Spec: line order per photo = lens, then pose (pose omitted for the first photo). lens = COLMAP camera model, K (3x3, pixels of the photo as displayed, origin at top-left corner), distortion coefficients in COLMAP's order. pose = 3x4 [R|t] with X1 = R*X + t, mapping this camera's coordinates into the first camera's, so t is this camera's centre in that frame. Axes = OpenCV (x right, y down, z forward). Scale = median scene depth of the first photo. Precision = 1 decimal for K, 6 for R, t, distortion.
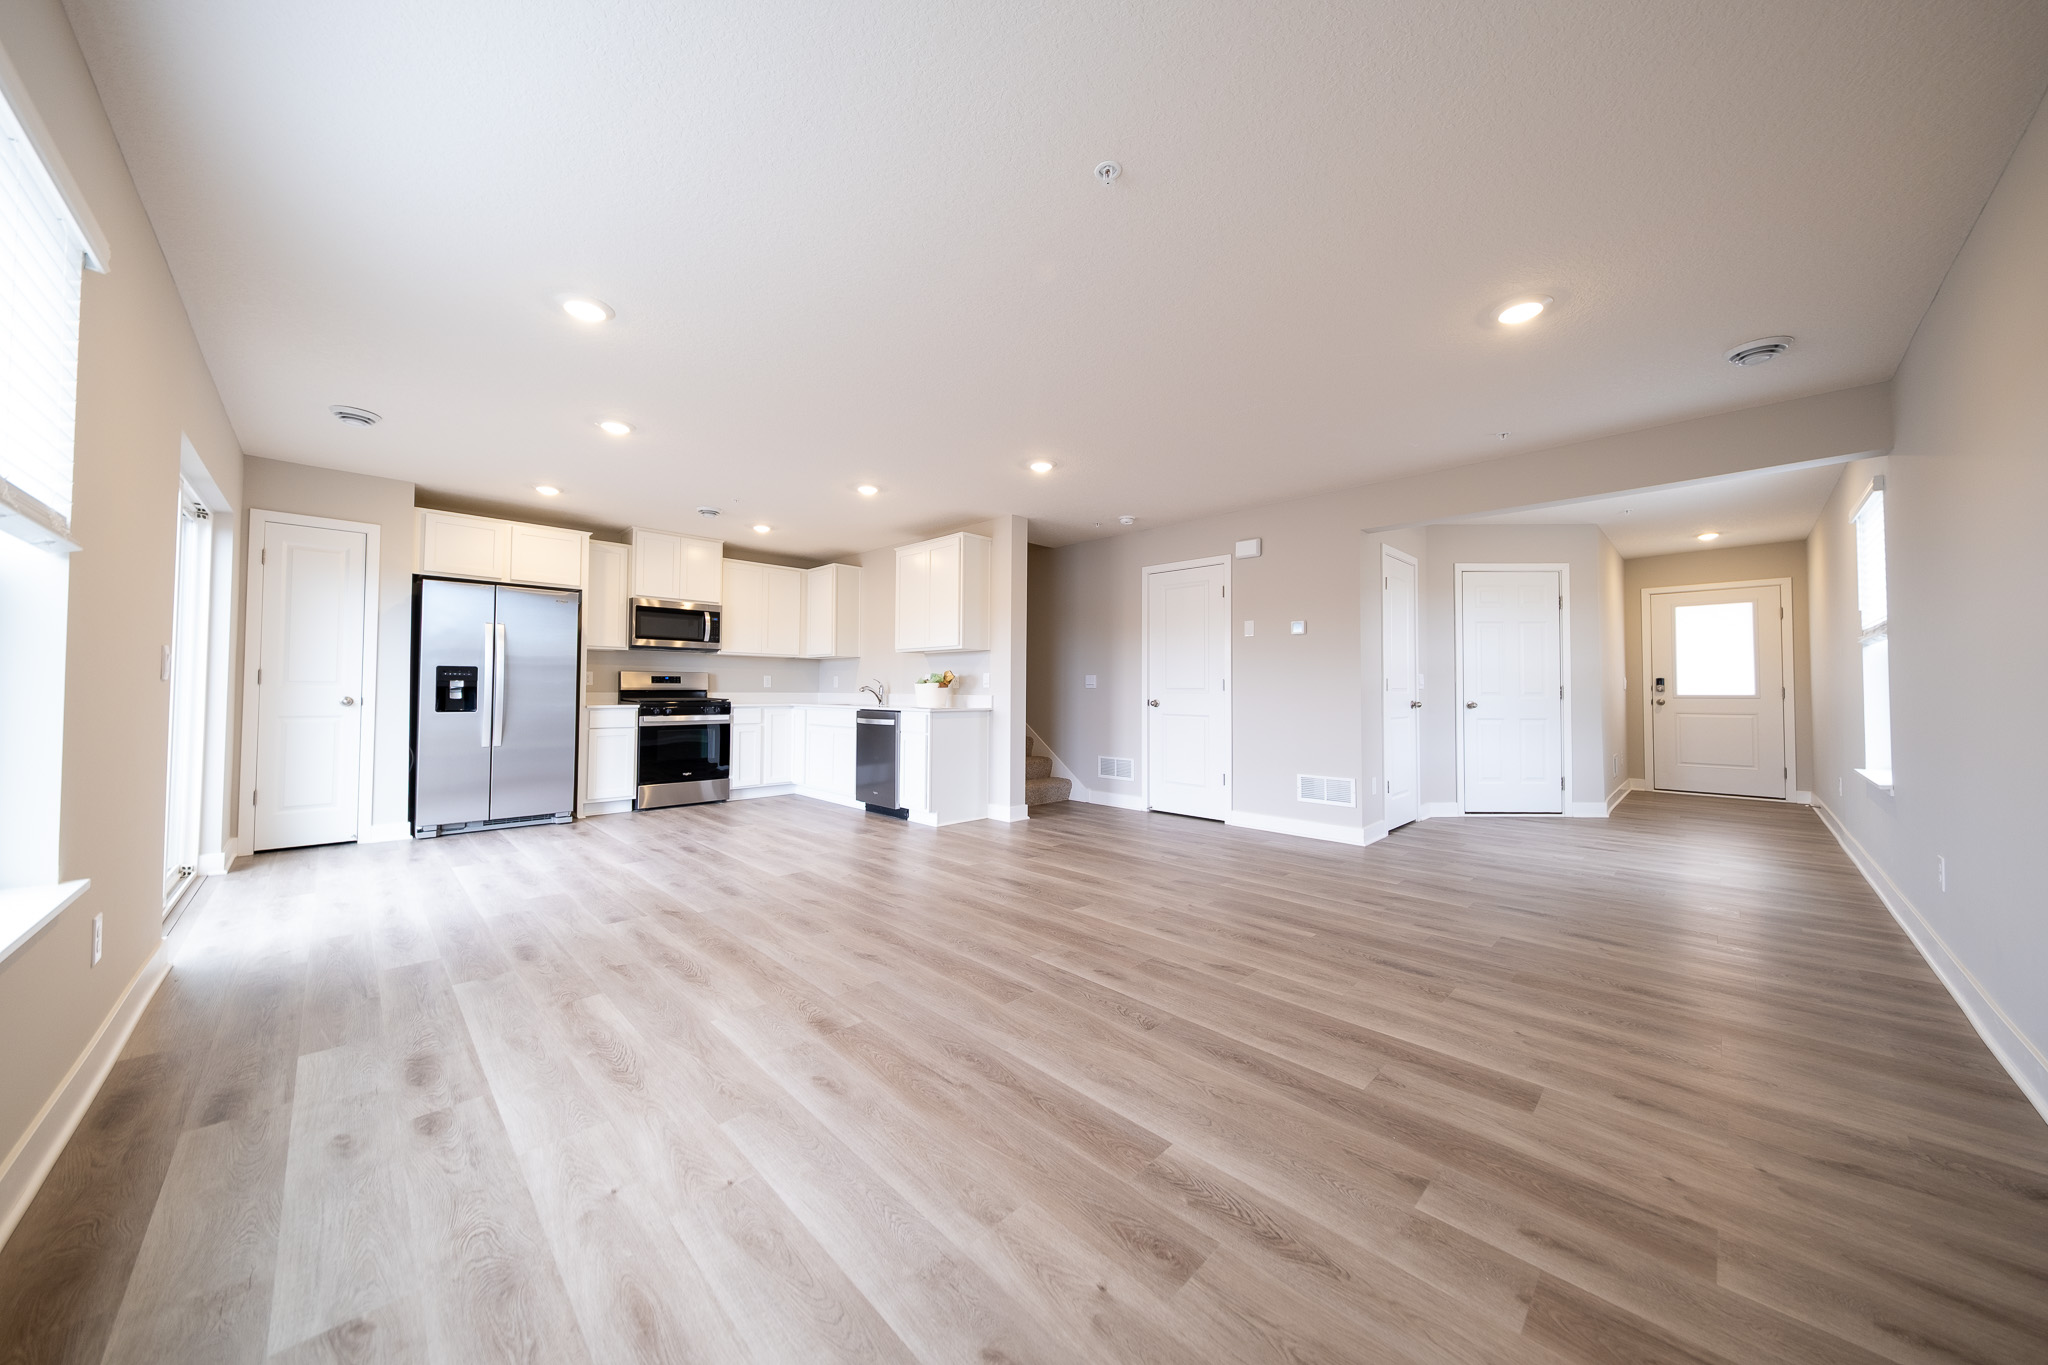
lens RADIAL K [[685.7, 0, 1022.2], [0, 685.7, 672.5], [0, 0, 1]] dist [0.014855, -0.007424]
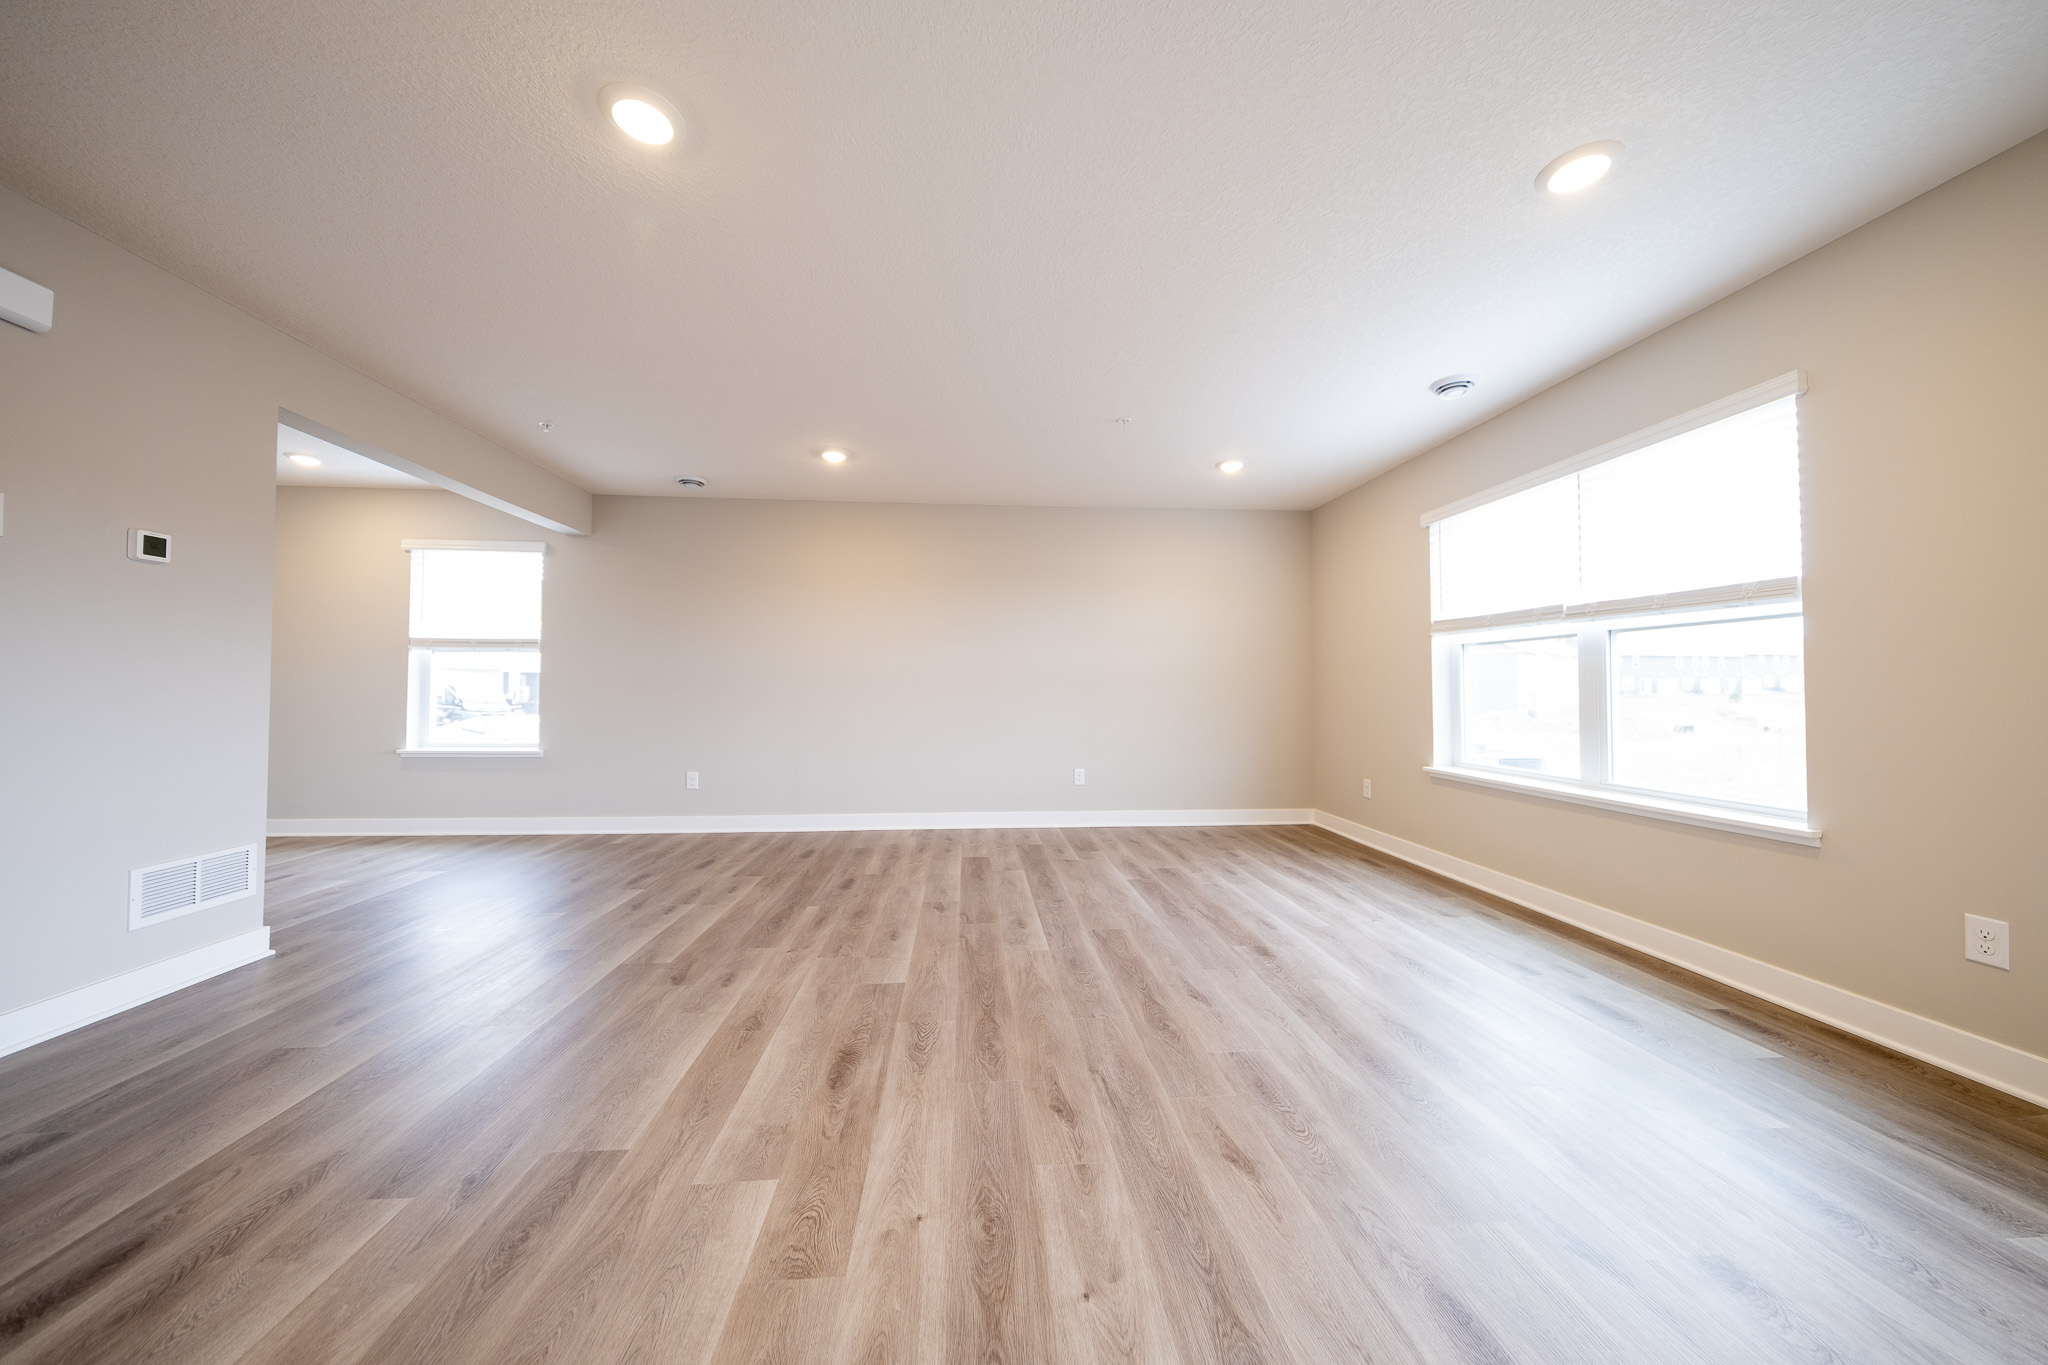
lens RADIAL K [[685.7, 0, 1022.2], [0, 685.7, 672.5], [0, 0, 1]] dist [0.014855, -0.007424]
pose [[-0.764183, 0.008259, 0.644947, -0.308757], [-0.024169, 0.998849, -0.041428, 0.022516], [-0.644547, -0.047246, -0.763104, 0.911412]]
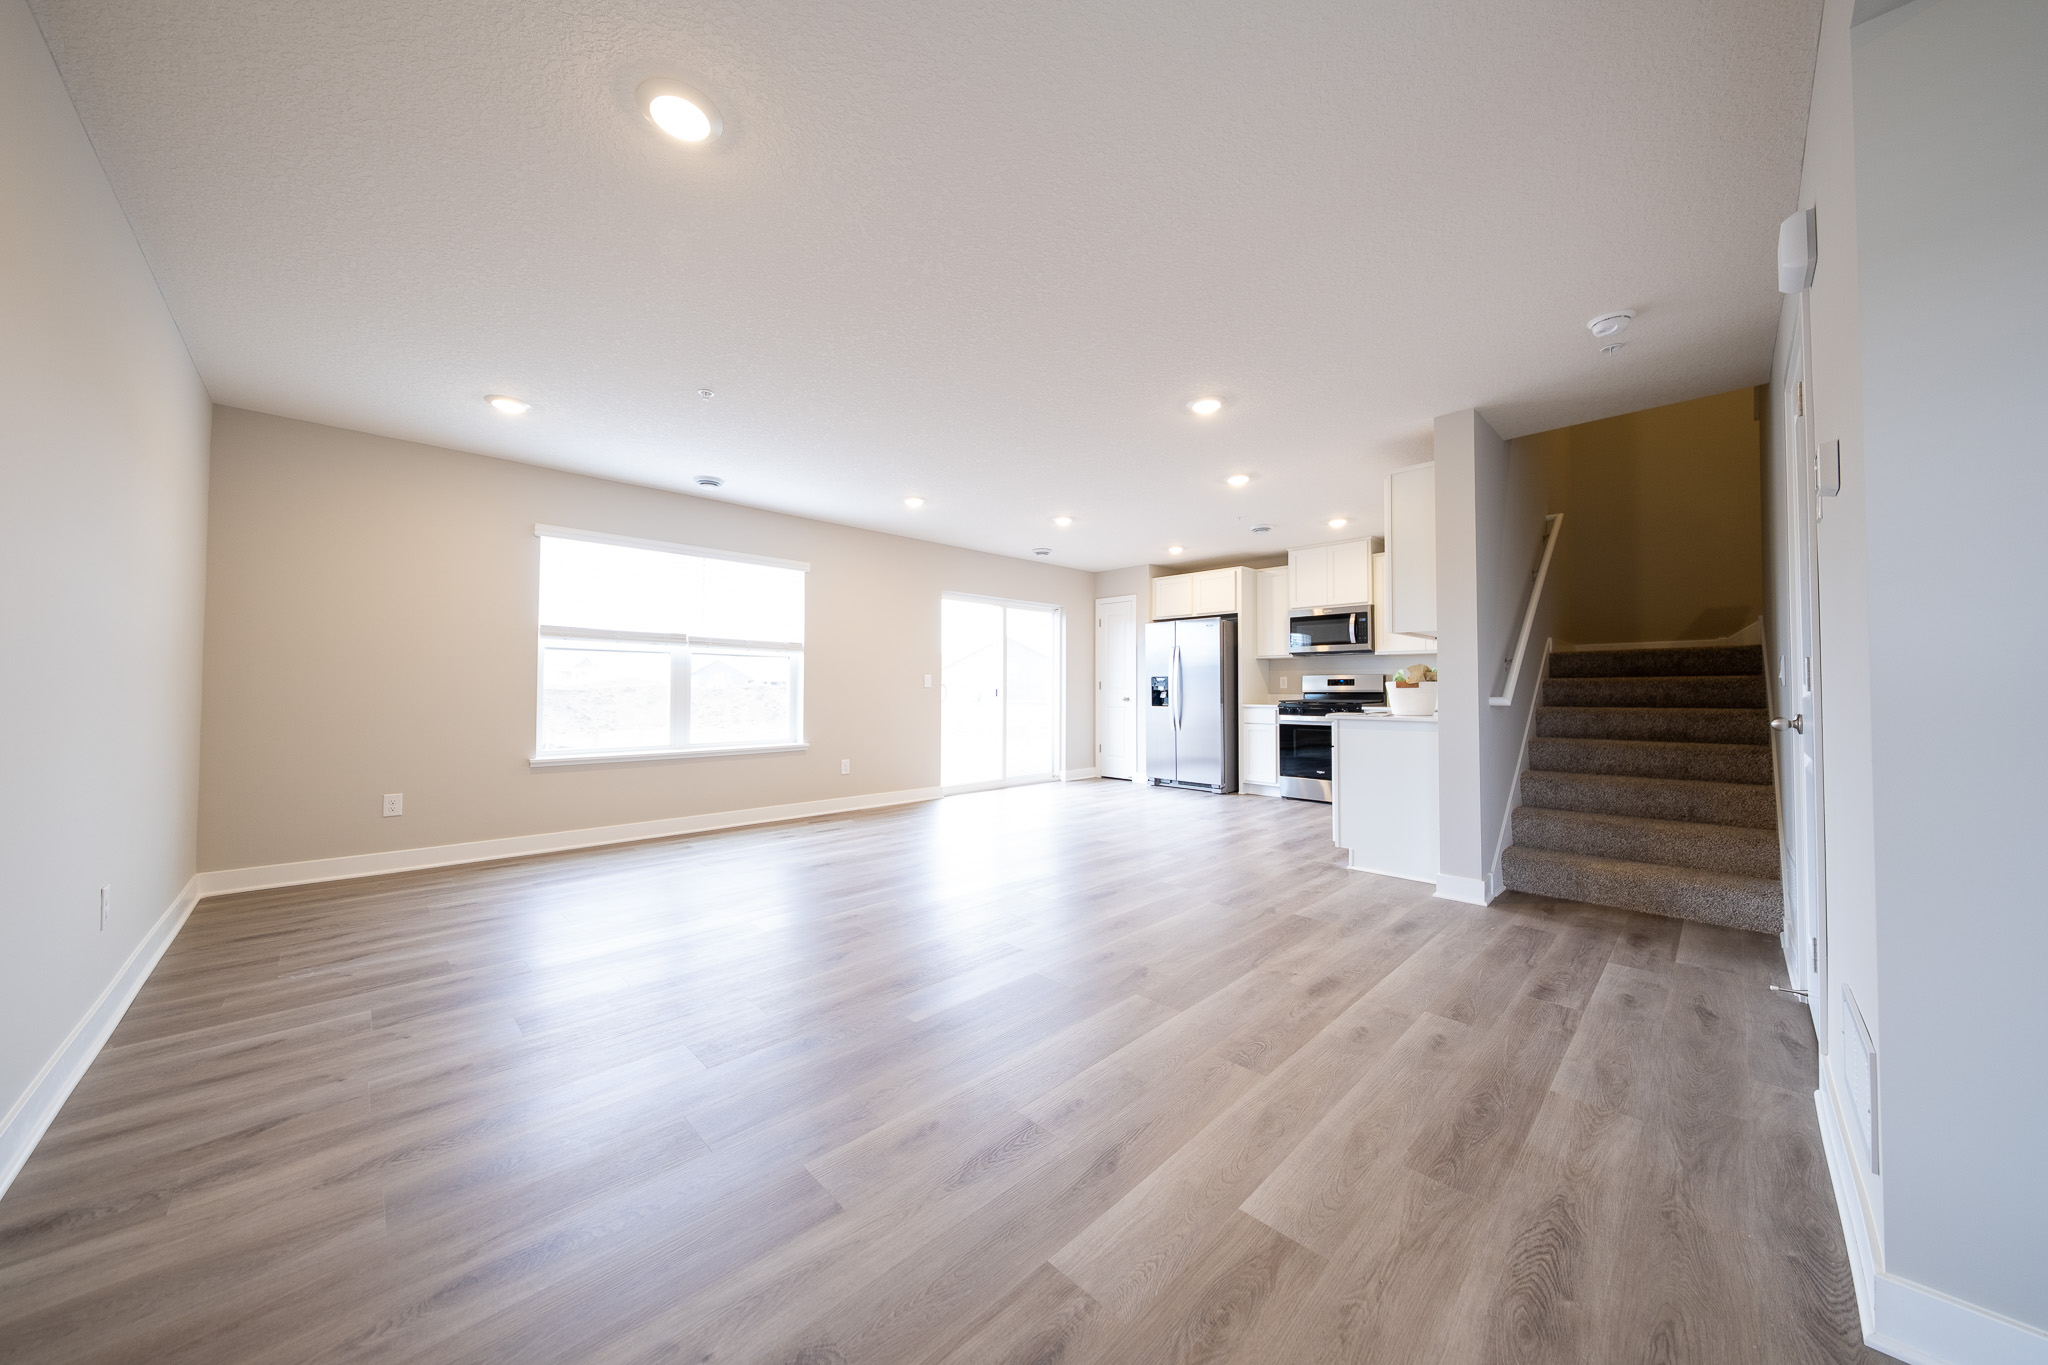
lens RADIAL K [[691.9, 0, 1019.5], [0, 691.9, 670.8], [0, 0, 1]] dist [0.000120, 0.000023]
pose [[-0.008925, -0.033456, -0.999400, 0.647011], [0.022704, 0.999176, -0.033652, 0.020490], [0.999702, -0.022991, -0.008158, 0.623962]]
